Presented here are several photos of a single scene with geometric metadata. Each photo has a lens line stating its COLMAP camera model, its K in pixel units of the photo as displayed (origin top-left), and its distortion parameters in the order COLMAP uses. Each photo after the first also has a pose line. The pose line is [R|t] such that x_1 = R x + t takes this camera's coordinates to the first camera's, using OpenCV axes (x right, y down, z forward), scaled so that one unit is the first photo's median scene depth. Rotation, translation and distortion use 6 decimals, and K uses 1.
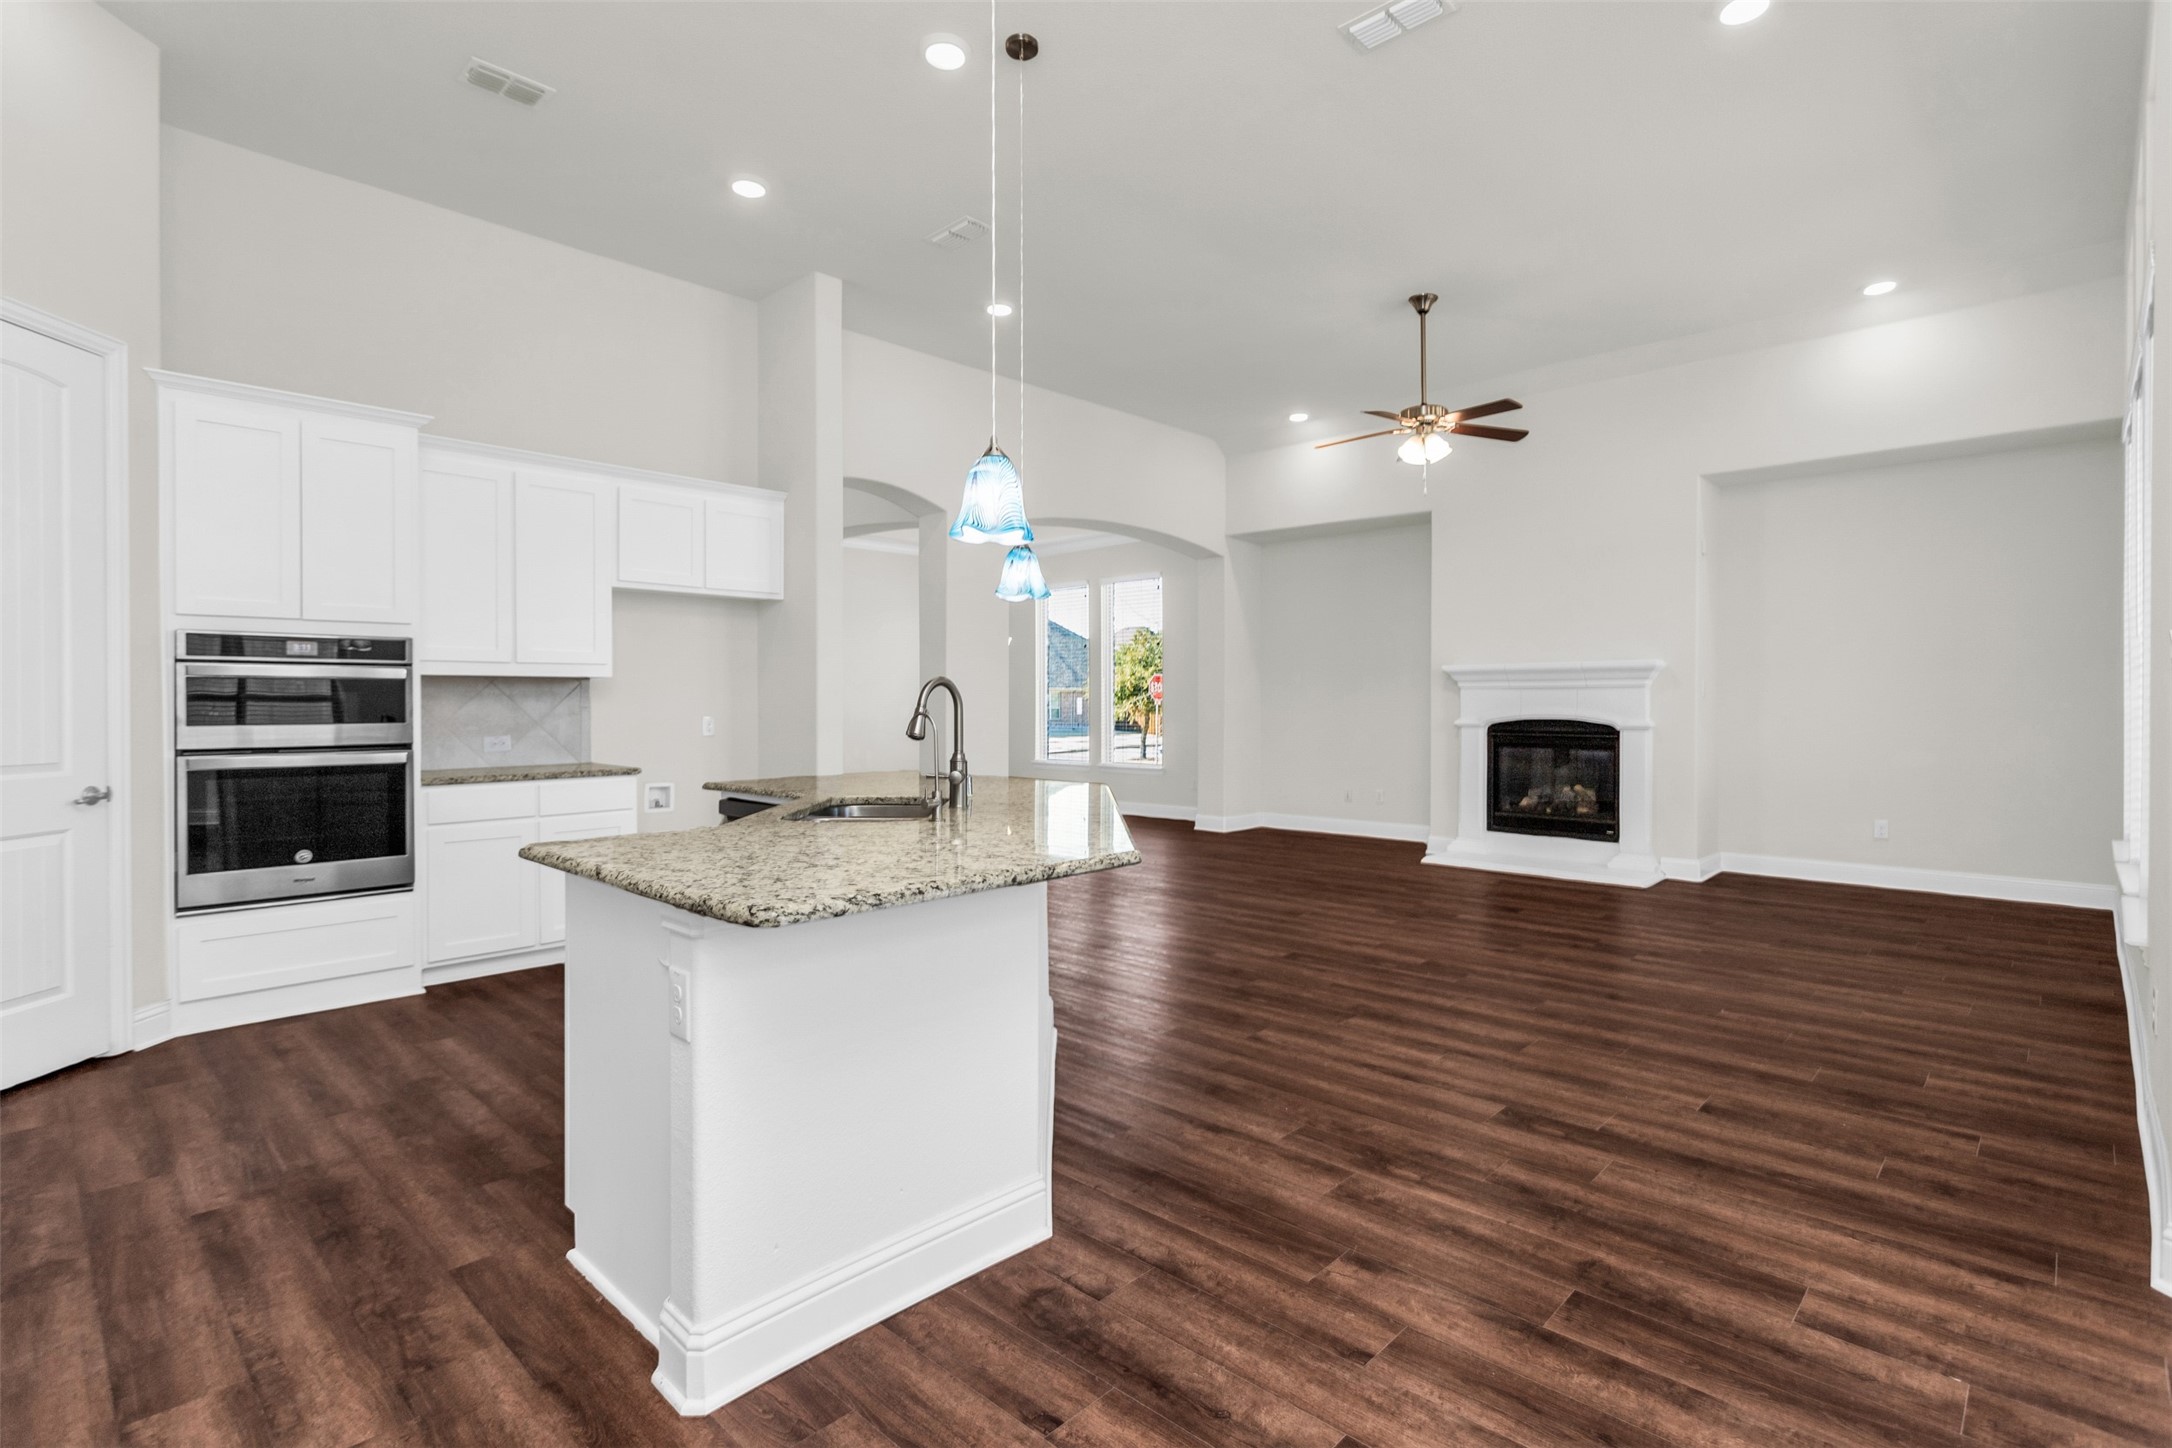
lens RADIAL K [[1040.6, 0, 1080.9], [0, 1040.6, 718.6], [0, 0, 1]] dist [-0.015155, 0.004177]
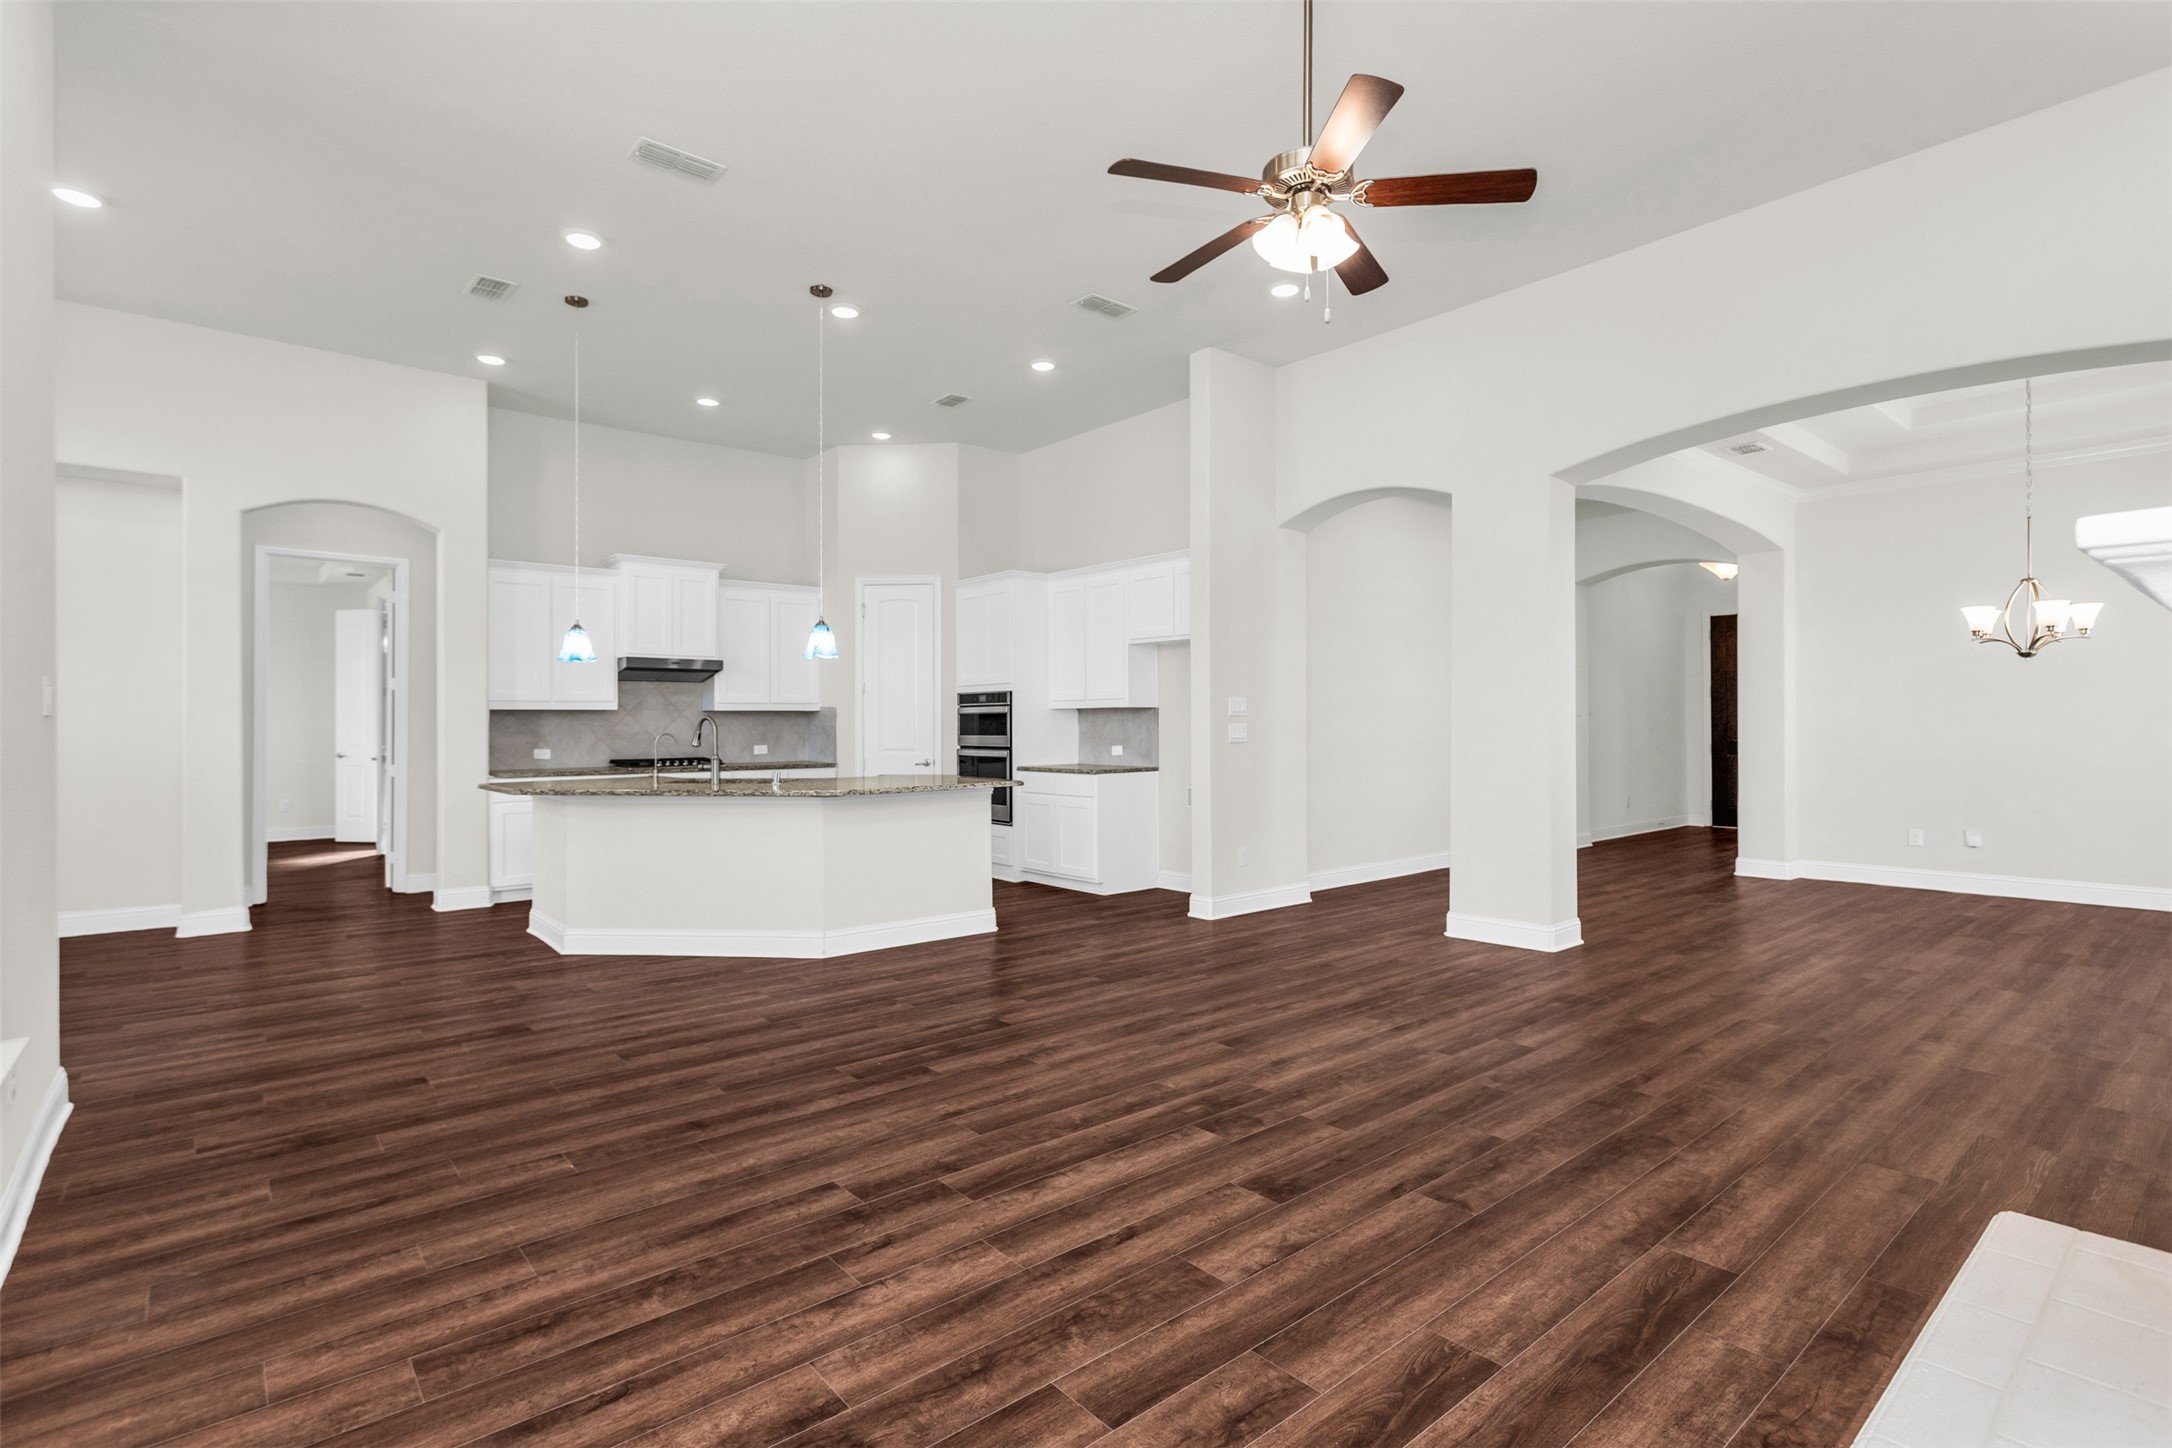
lens RADIAL K [[1040.6, 0, 1080.9], [0, 1040.6, 721.9], [0, 0, 1]] dist [-0.015155, 0.004177]
pose [[-0.098869, 0.000922, -0.995100, 1.583743], [-0.004176, 0.999990, 0.001342, -0.032408], [0.995092, 0.004288, -0.098864, 1.732627]]
